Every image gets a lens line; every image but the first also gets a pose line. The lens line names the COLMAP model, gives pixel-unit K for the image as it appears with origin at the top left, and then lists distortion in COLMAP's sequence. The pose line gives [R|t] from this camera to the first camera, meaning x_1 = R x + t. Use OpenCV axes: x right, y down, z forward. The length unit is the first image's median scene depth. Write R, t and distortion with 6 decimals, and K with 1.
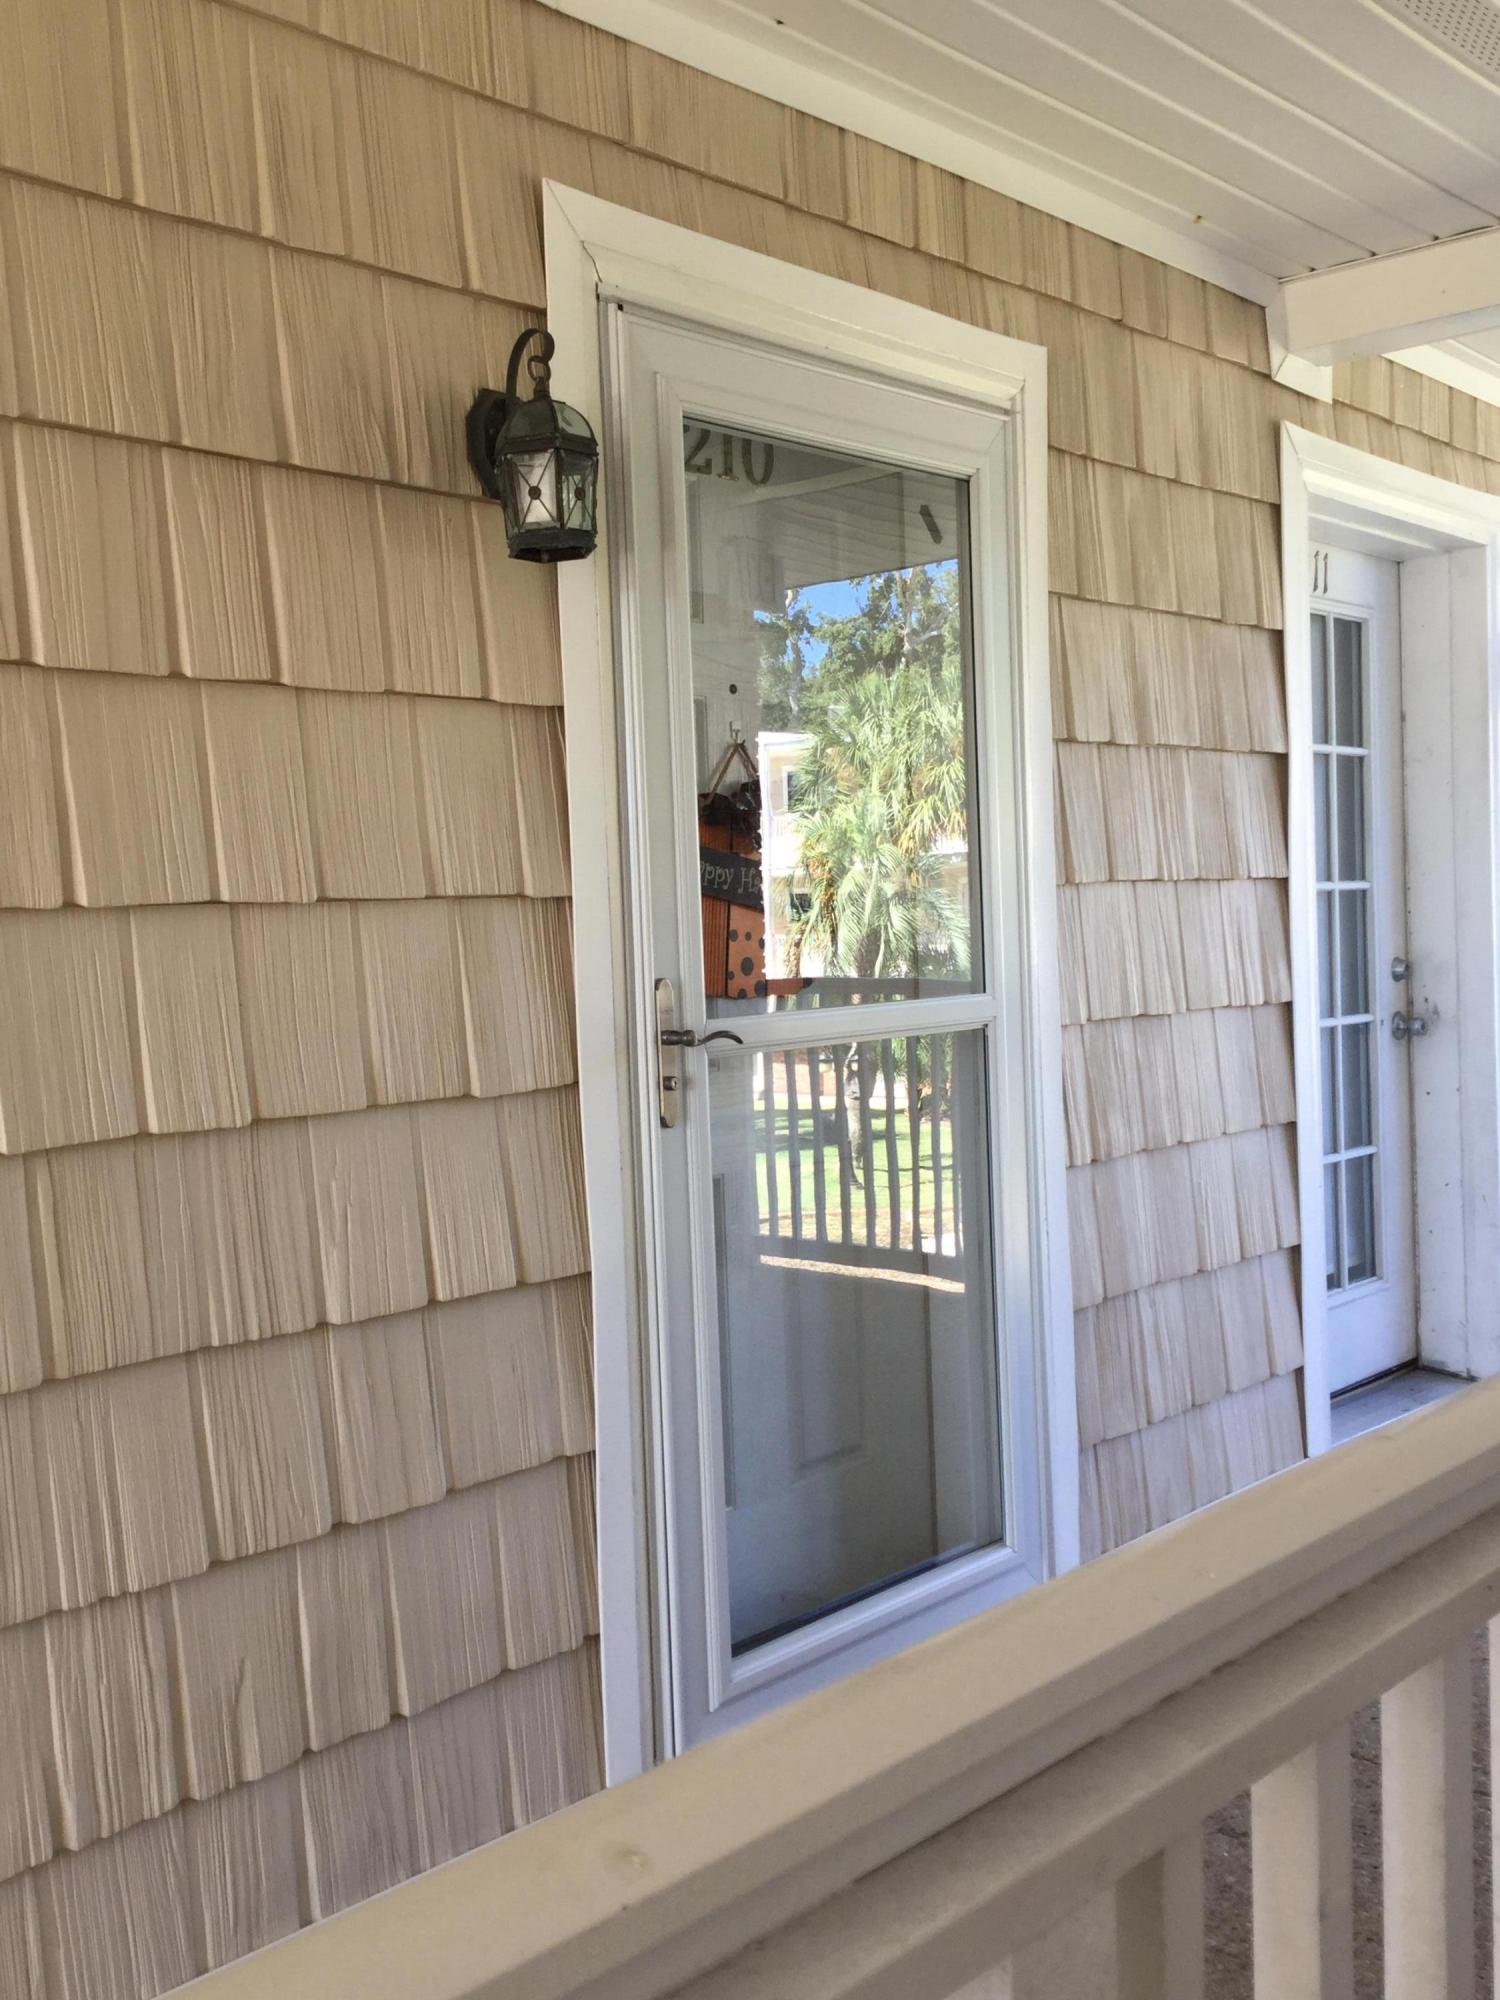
lens RADIAL K [[2029.1, 0, 749.8], [0, 2029.1, 1000.6], [0, 0, 1]] dist [-0.007870, 0.000000]
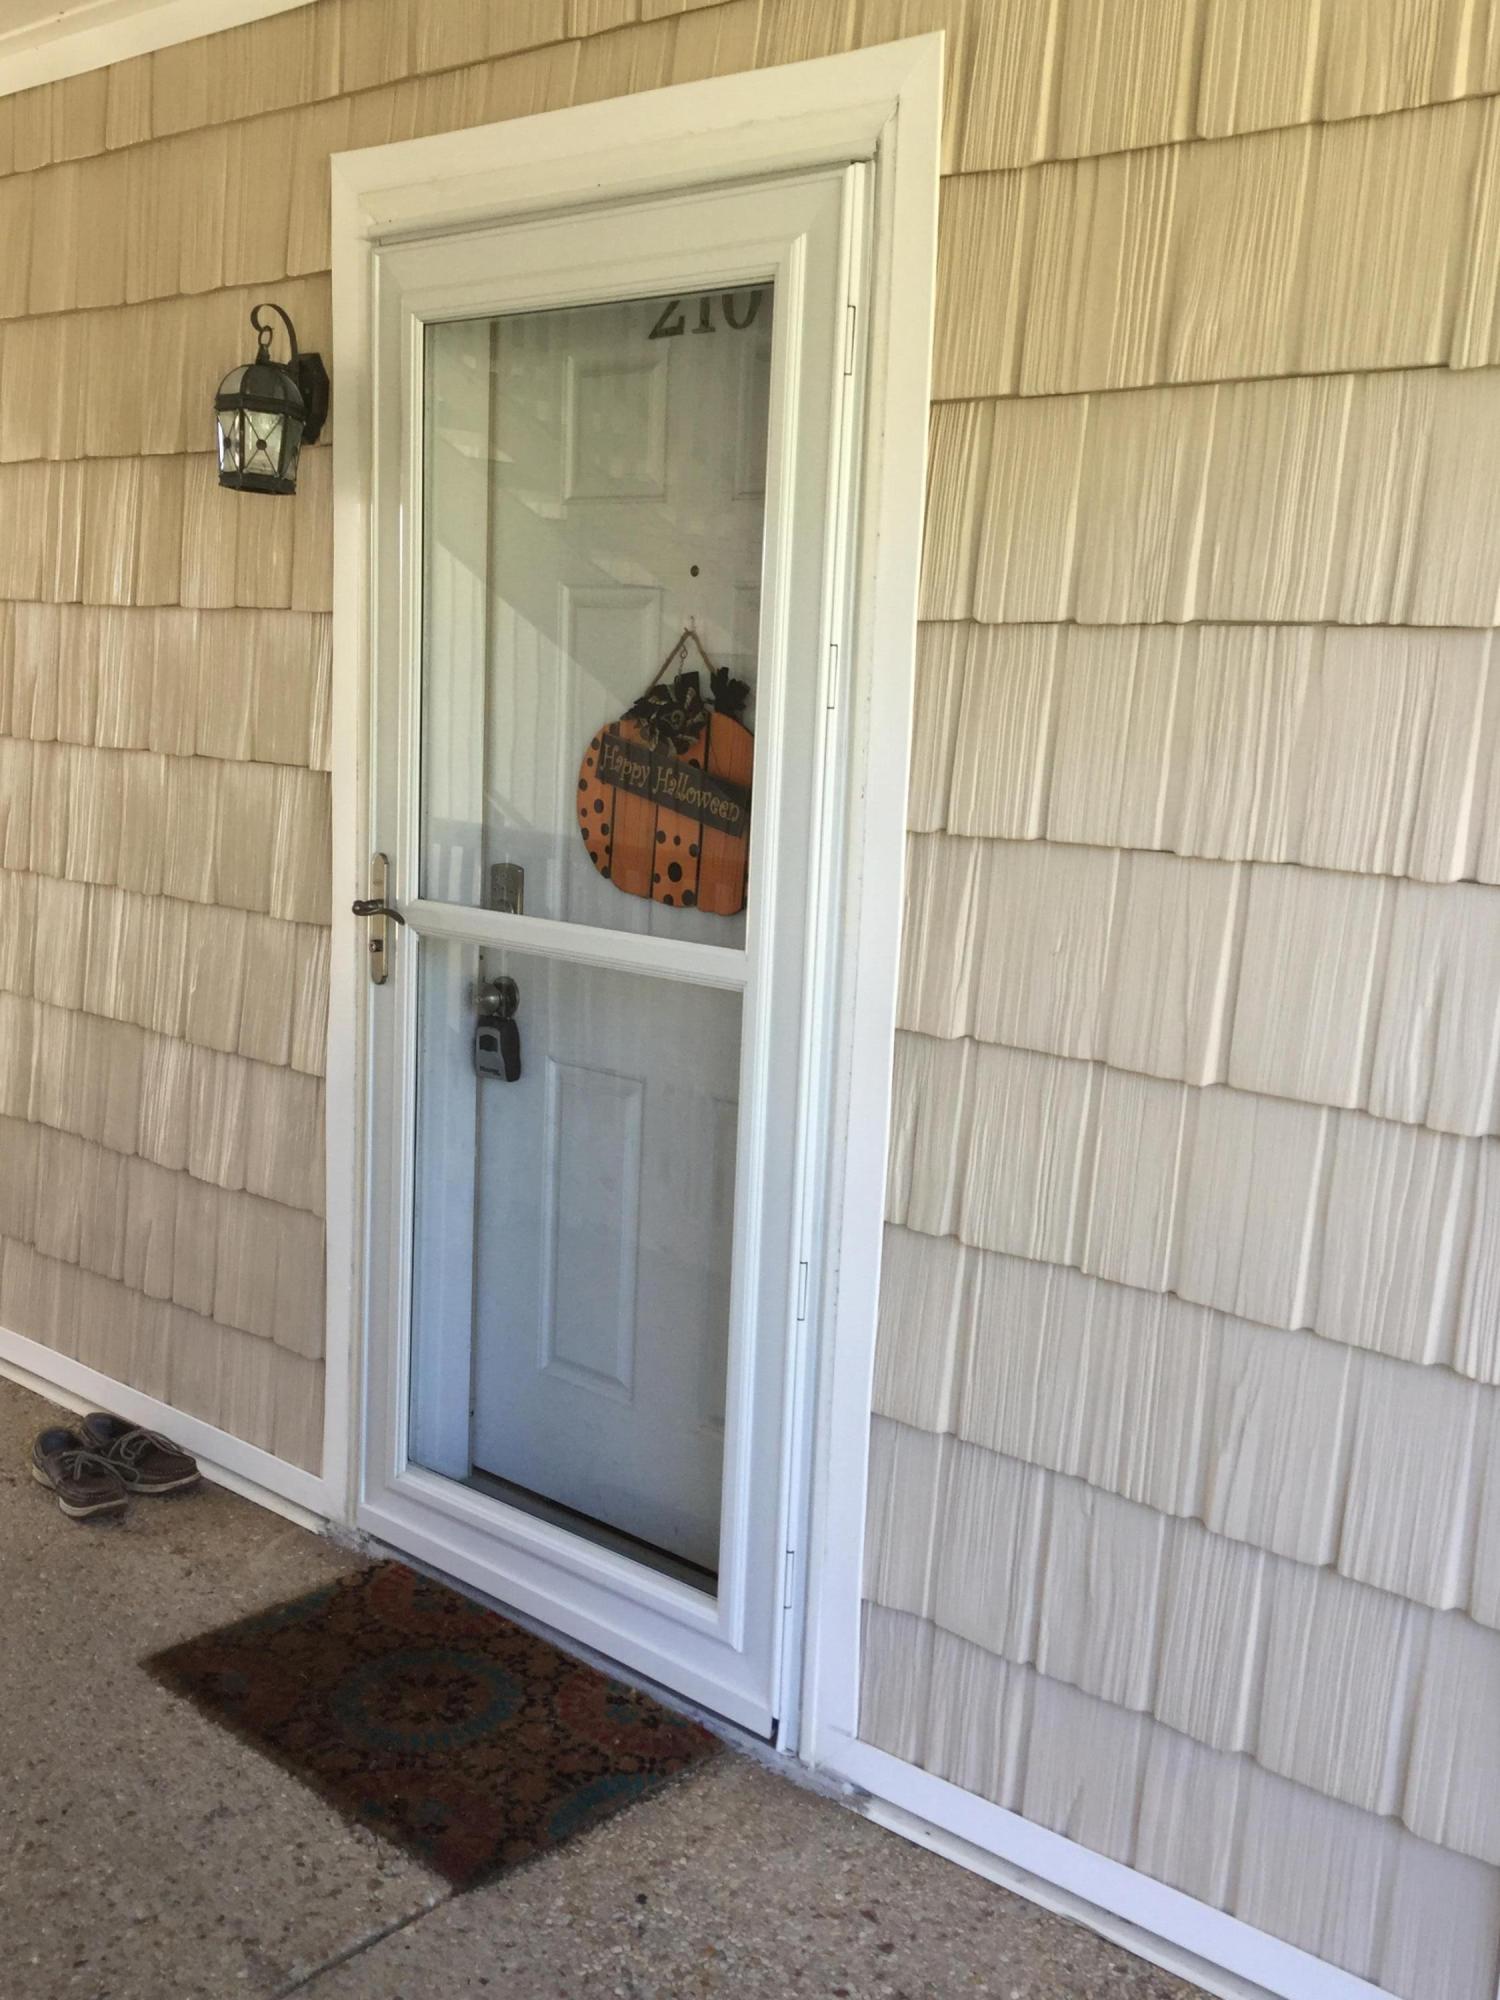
lens RADIAL K [[2029.1, 0, 749.4], [0, 2029.1, 1004.7], [0, 0, 1]] dist [-0.007870, 0.000000]
pose [[-0.012987, 0.203993, -0.978886, 0.934773], [-0.086480, 0.975071, 0.204345, -0.152865], [0.996169, 0.087307, 0.004978, 1.044837]]
